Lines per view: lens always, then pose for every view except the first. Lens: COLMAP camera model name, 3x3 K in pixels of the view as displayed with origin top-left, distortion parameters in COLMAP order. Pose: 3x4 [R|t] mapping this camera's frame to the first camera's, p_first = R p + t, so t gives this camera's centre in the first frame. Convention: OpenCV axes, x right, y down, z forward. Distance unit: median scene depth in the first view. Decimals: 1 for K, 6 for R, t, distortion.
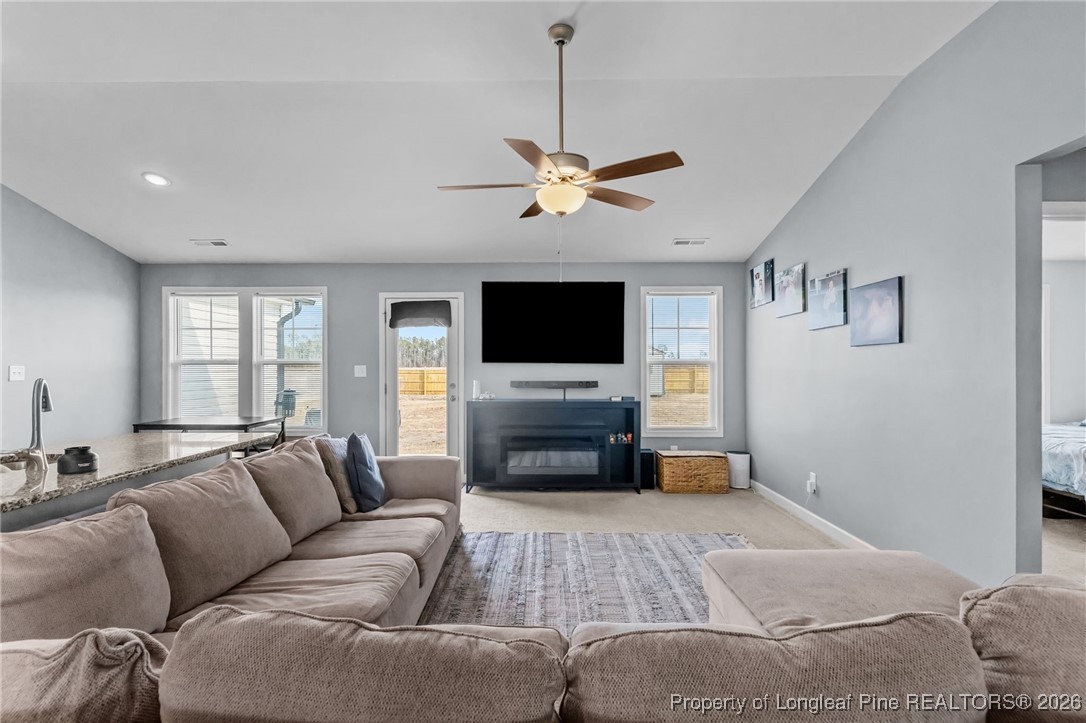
lens RADIAL K [[425.0, 0, 543.0], [0, 425.0, 361.5], [0, 0, 1]] dist [0.000540, 0.000017]
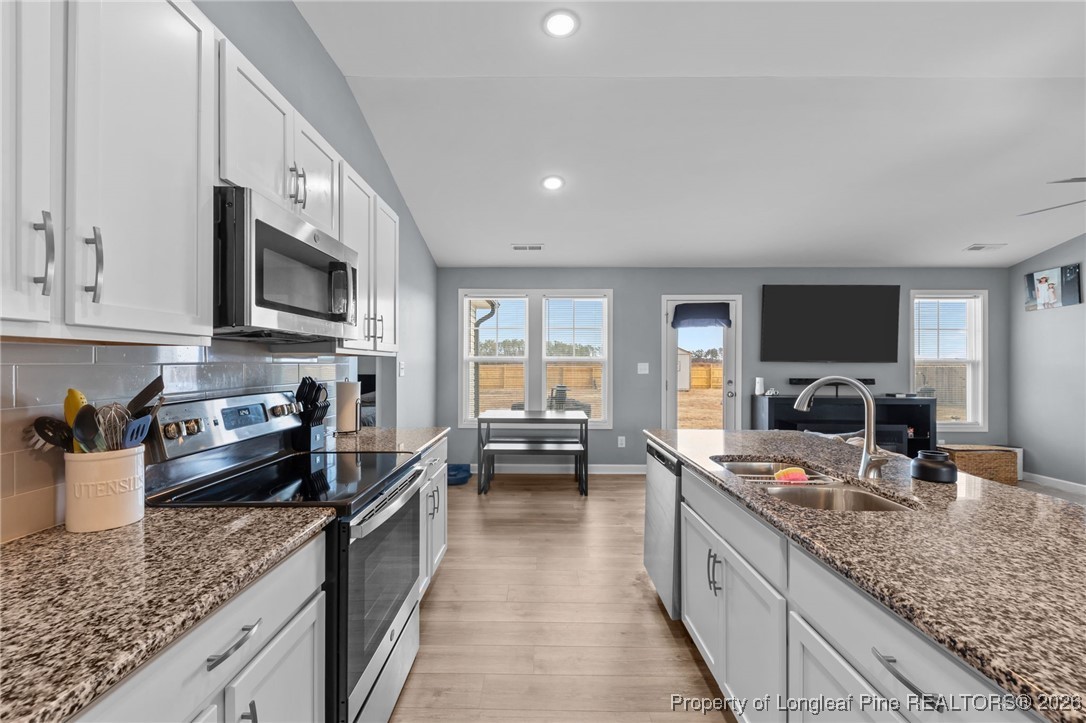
lens RADIAL K [[368.4, 0, 543.0], [0, 368.4, 361.5], [0, 0, 1]] dist [-0.000255, -0.000092]
pose [[0.999982, 0.003635, -0.004689, -0.681218], [-0.003622, 0.999989, 0.002849, 0.003317], [0.004699, -0.002832, 0.999985, 0.073625]]
